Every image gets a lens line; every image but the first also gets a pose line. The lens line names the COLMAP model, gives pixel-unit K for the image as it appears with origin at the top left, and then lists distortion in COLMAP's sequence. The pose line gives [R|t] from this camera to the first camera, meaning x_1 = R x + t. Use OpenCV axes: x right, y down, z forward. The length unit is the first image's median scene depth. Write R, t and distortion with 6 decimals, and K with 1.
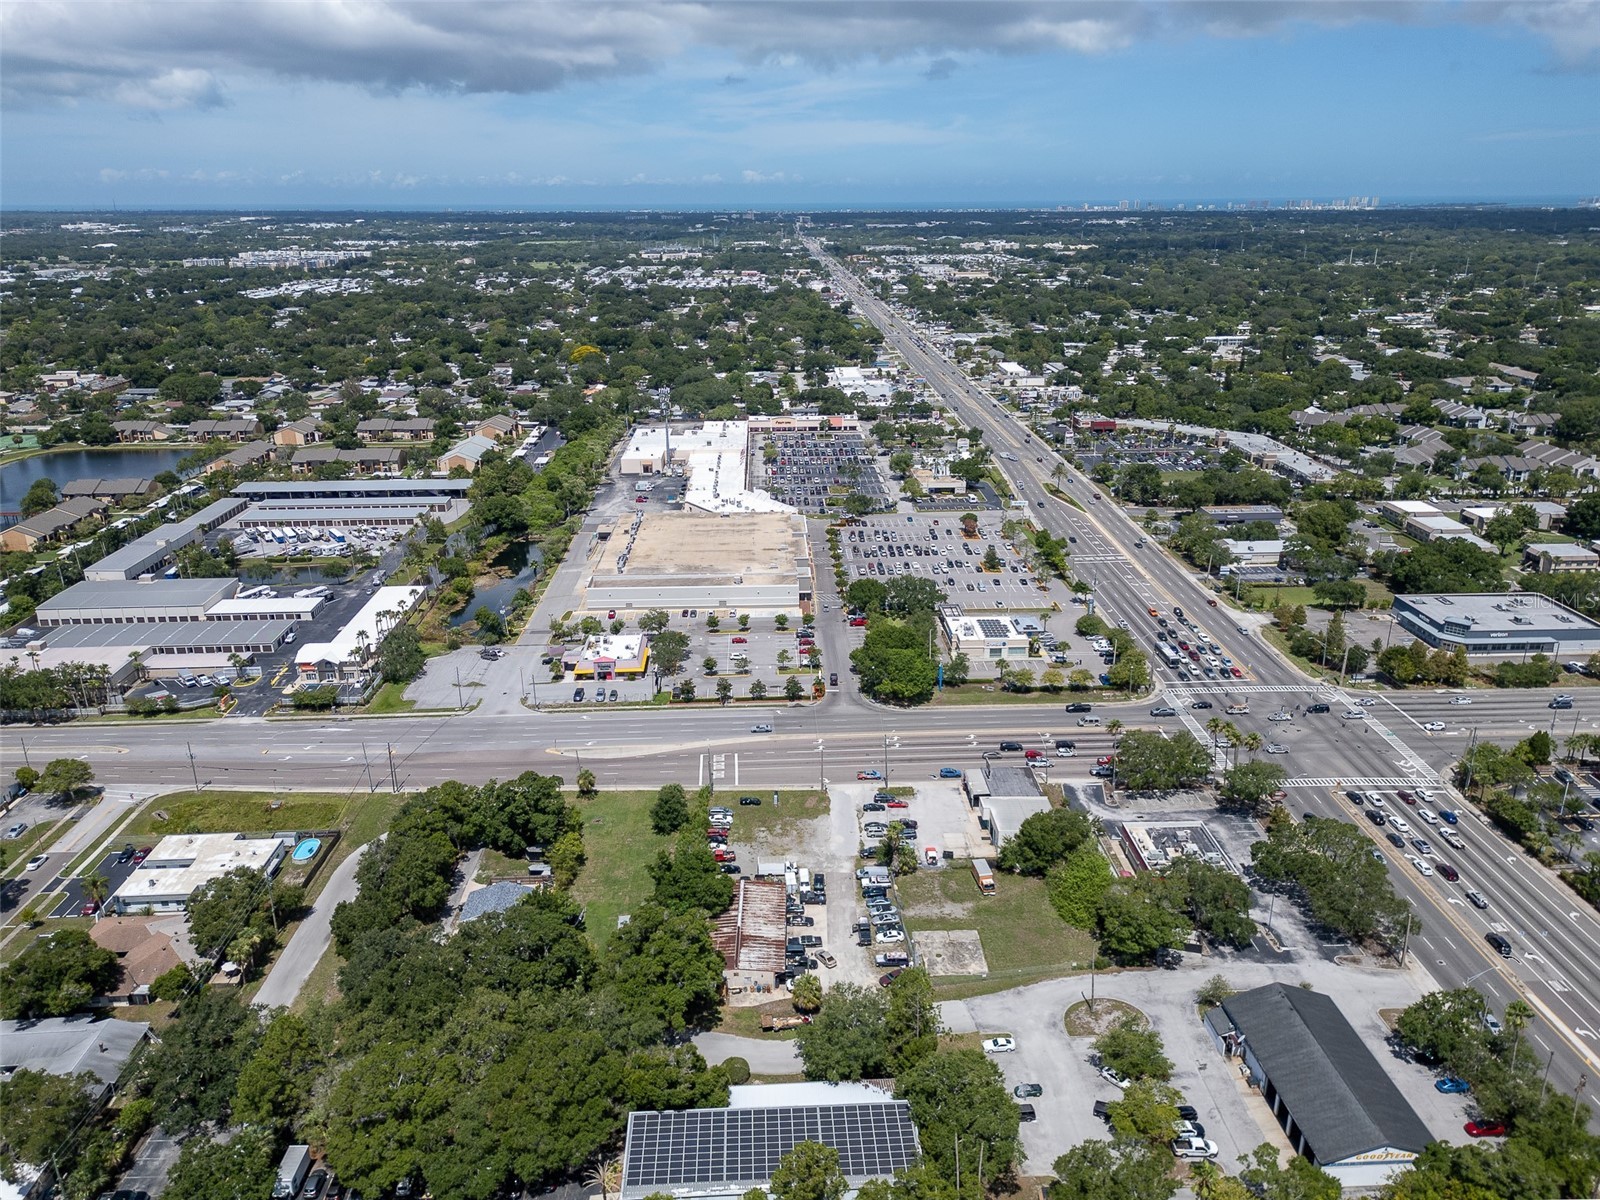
lens RADIAL K [[1125.2, 0, 800.0], [0, 1125.2, 600.0], [0, 0, 1]] dist [0.081149, -0.082172]
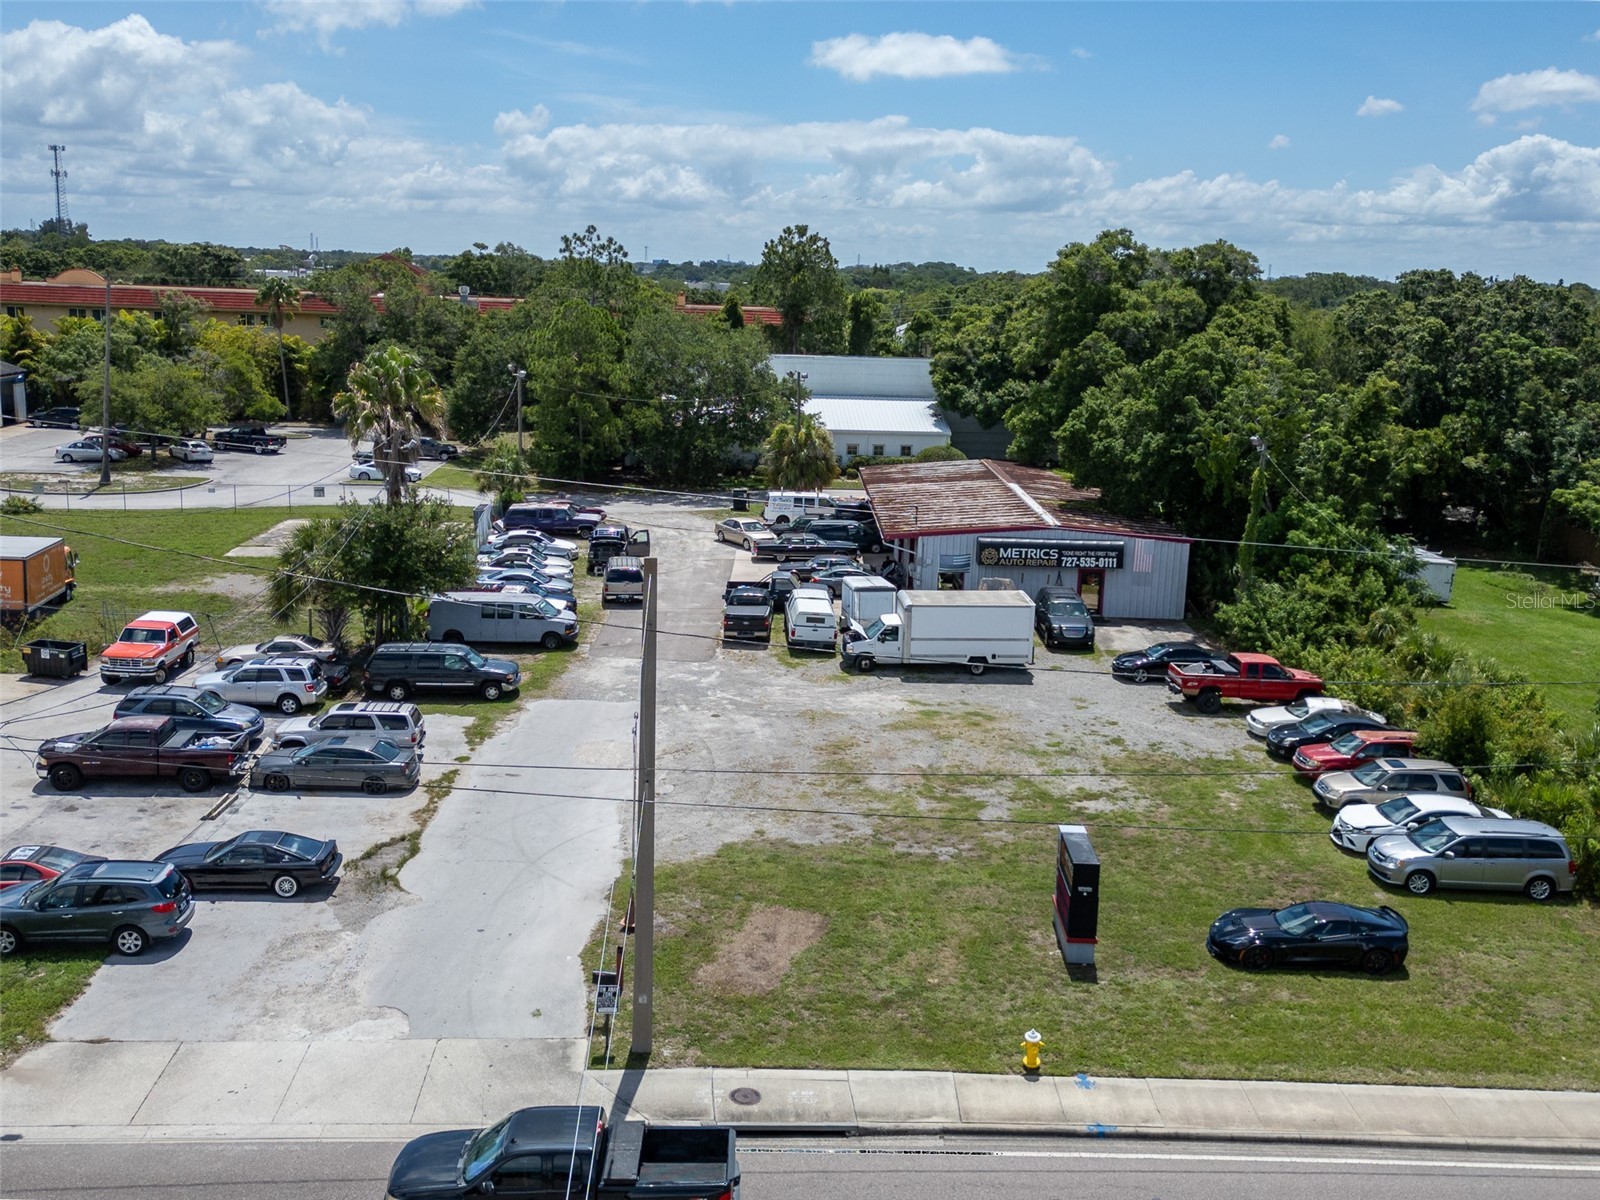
lens RADIAL K [[1556.2, 0, 800.0], [0, 1556.2, 600.0], [0, 0, 1]] dist [0.112768, -0.175504]
pose [[-0.999692, -0.020317, -0.014224, 0.010234], [-0.024752, 0.853302, 0.520830, 0.076310], [0.001555, 0.521022, -0.853542, 1.225373]]
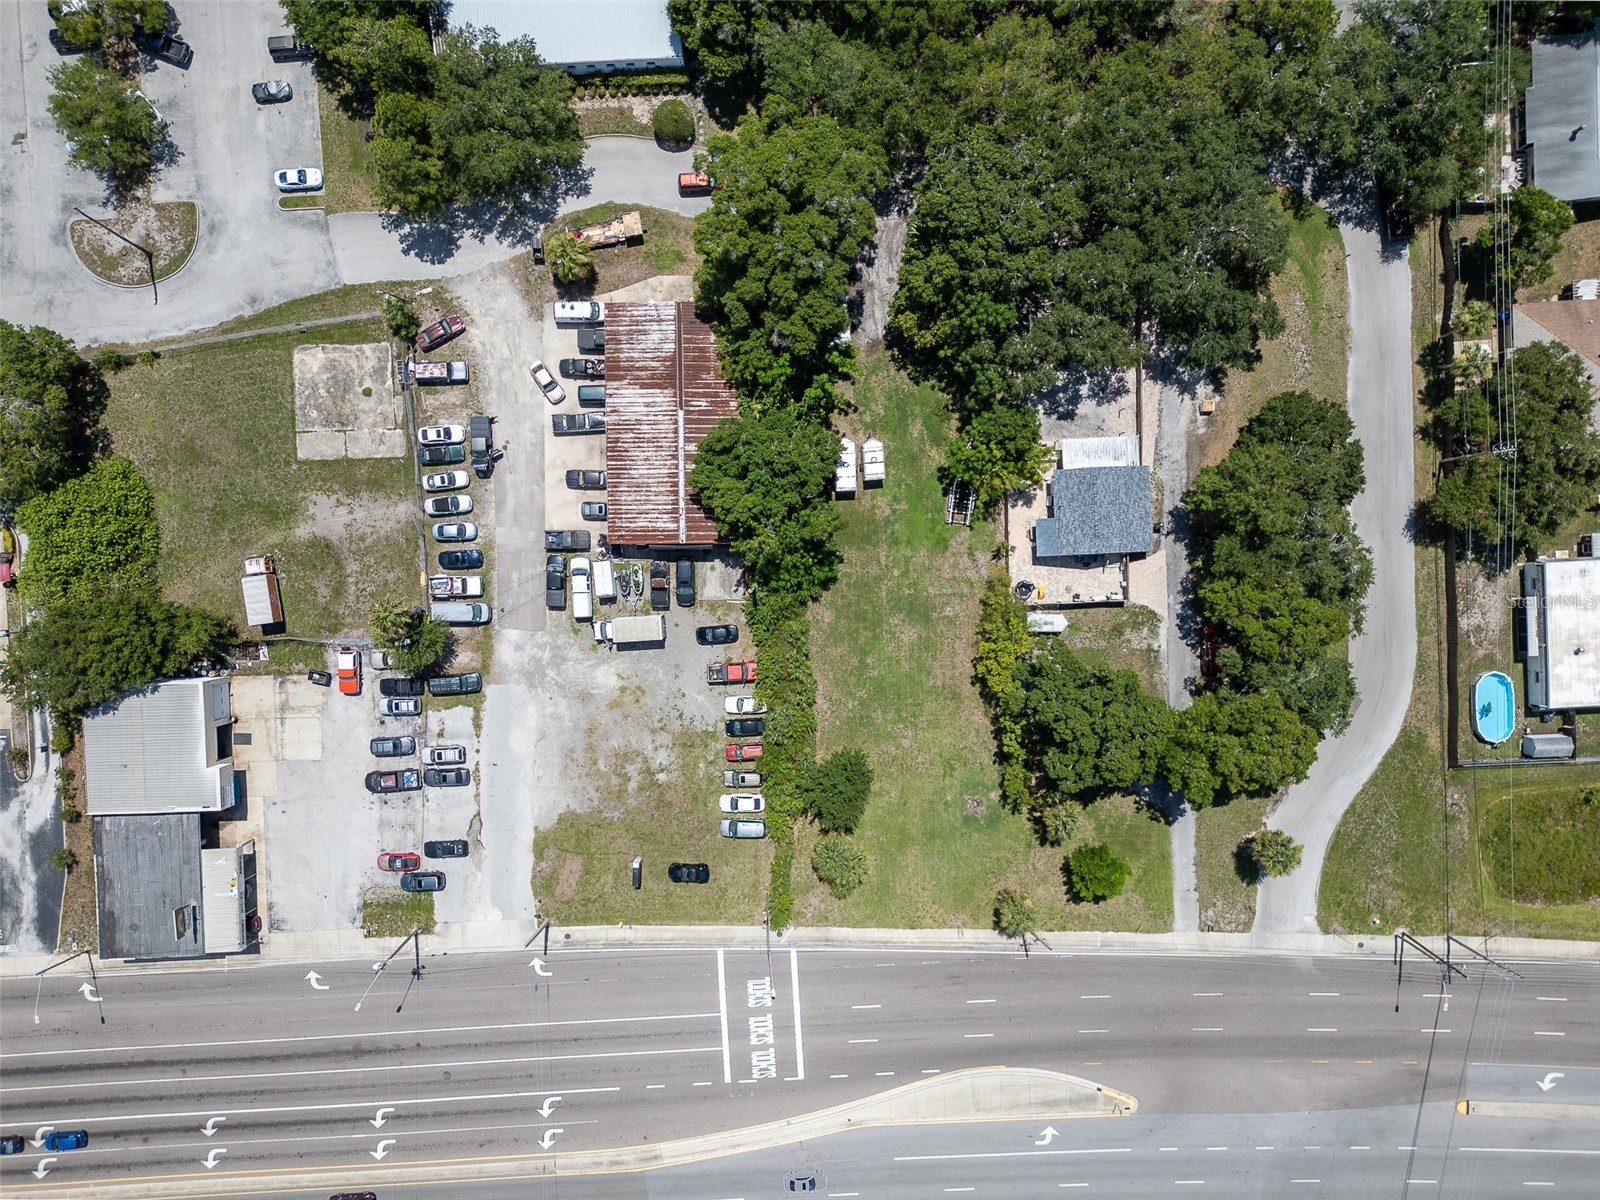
lens RADIAL K [[1125.2, 0, 800.0], [0, 1125.2, 600.0], [0, 0, 1]] dist [0.081149, -0.082172]
pose [[-0.999972, 0.001711, 0.007253, -0.107807], [0.006136, -0.363227, 0.931680, -0.278160], [0.004229, 0.931699, 0.363206, 0.767271]]
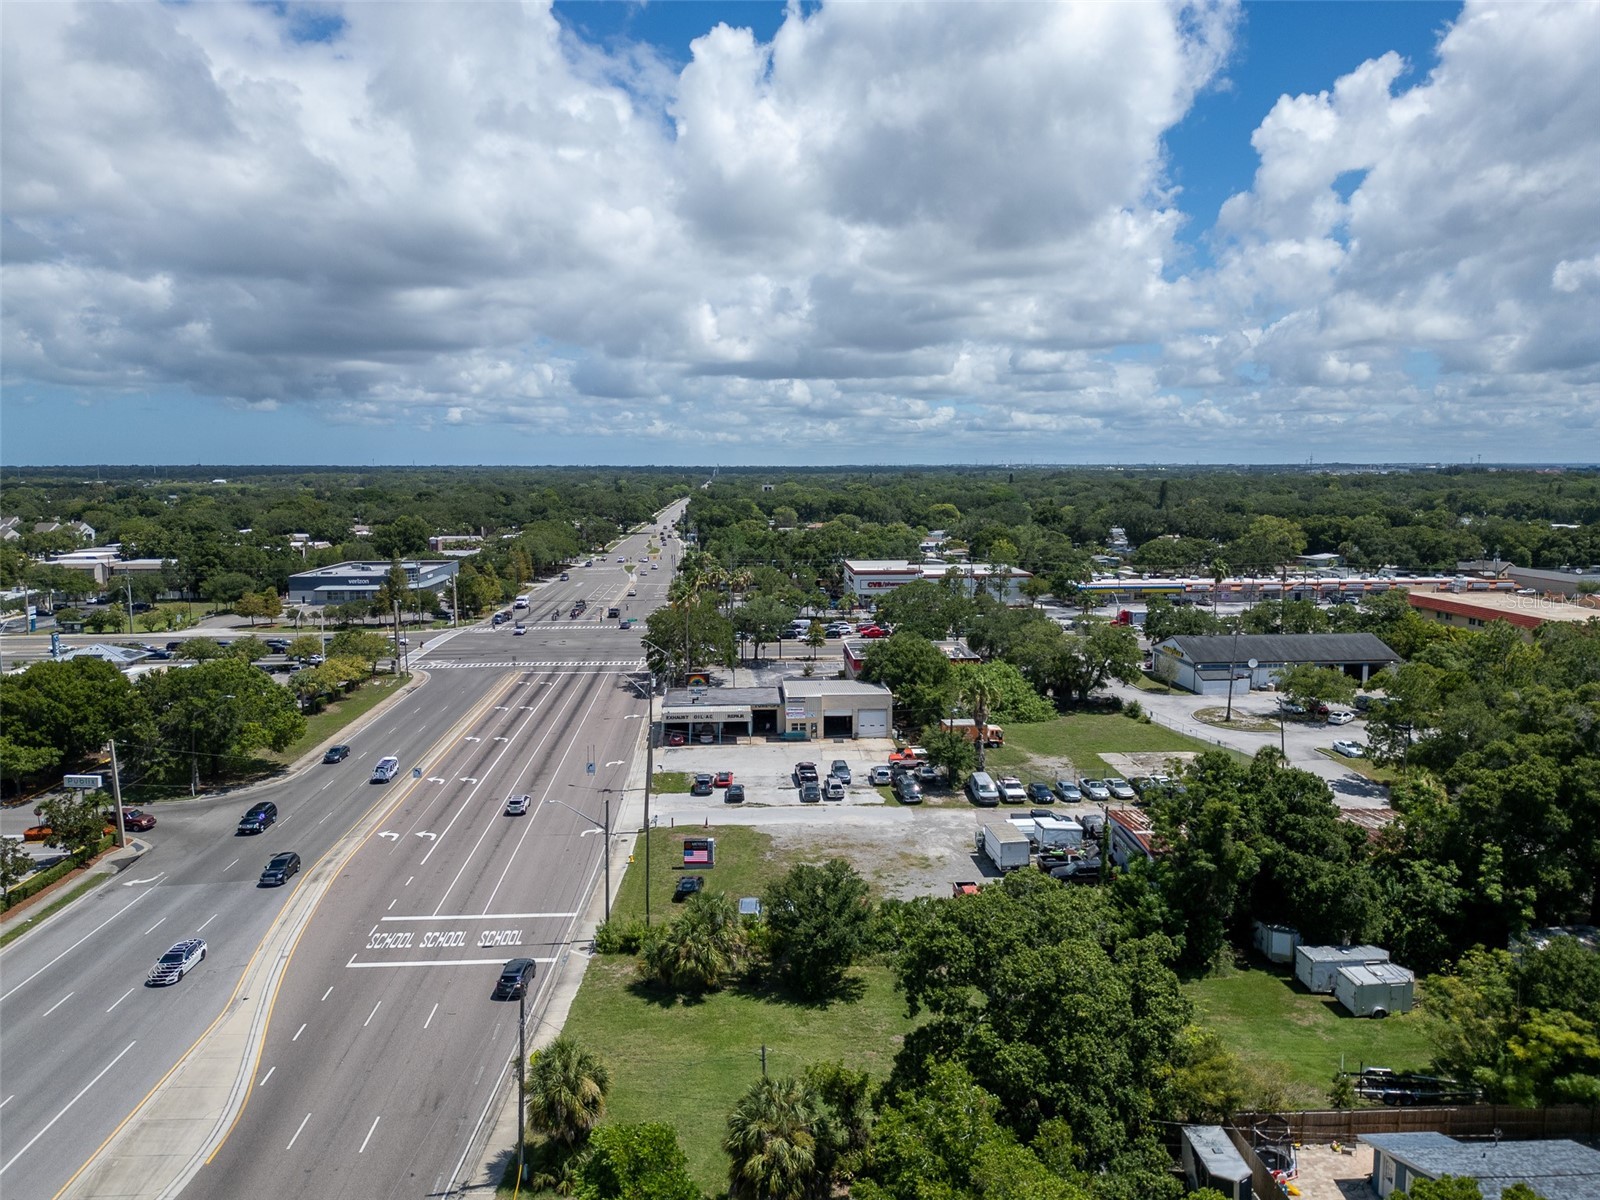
lens RADIAL K [[1111.5, 0, 800.0], [0, 1111.5, 600.0], [0, 0, 1]] dist [0.070766, -0.075707]
pose [[-0.027602, -0.113161, 0.993193, -0.445343], [0.333754, 0.935513, 0.115865, 0.063043], [-0.942256, 0.334680, 0.011945, 1.019333]]
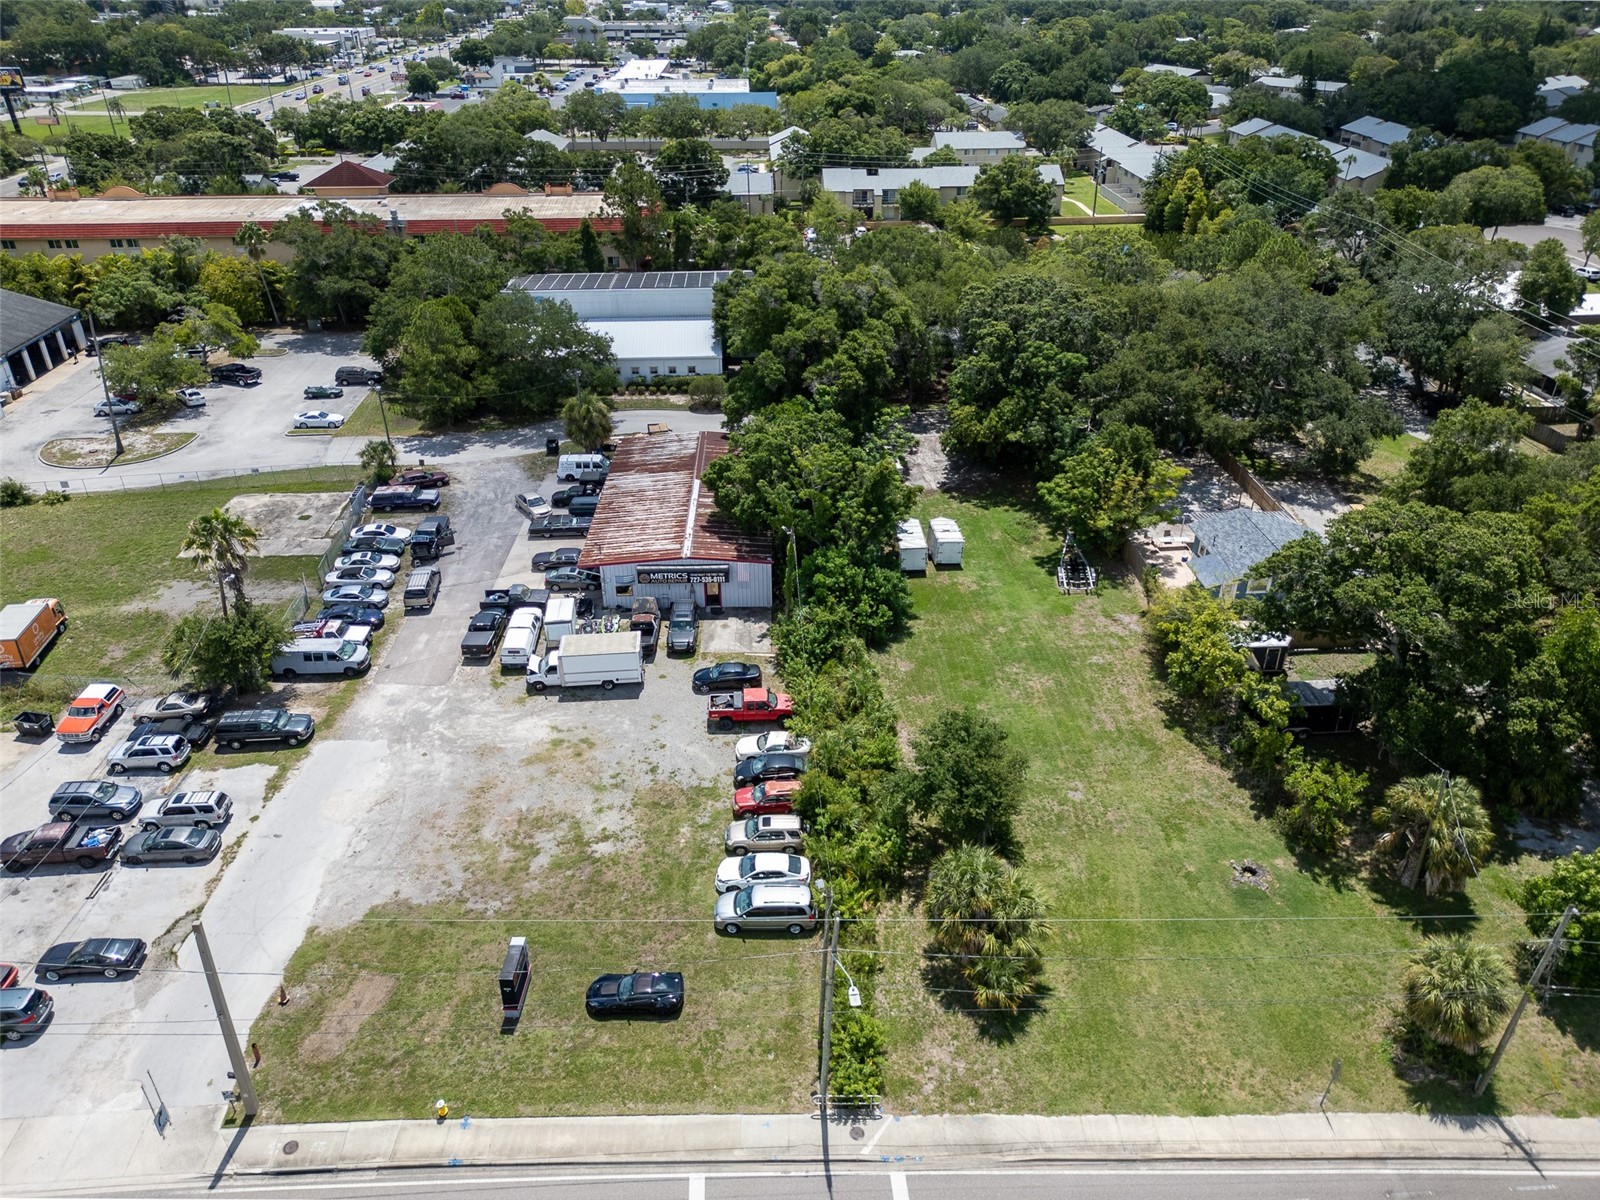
lens RADIAL K [[1129.0, 0, 800.0], [0, 1129.0, 600.0], [0, 0, 1]] dist [0.077633, -0.074931]
pose [[-0.999803, 0.018893, -0.006113, -0.083158], [0.007762, 0.655217, 0.755401, -0.040196], [0.018277, 0.755205, -0.655234, 1.193496]]
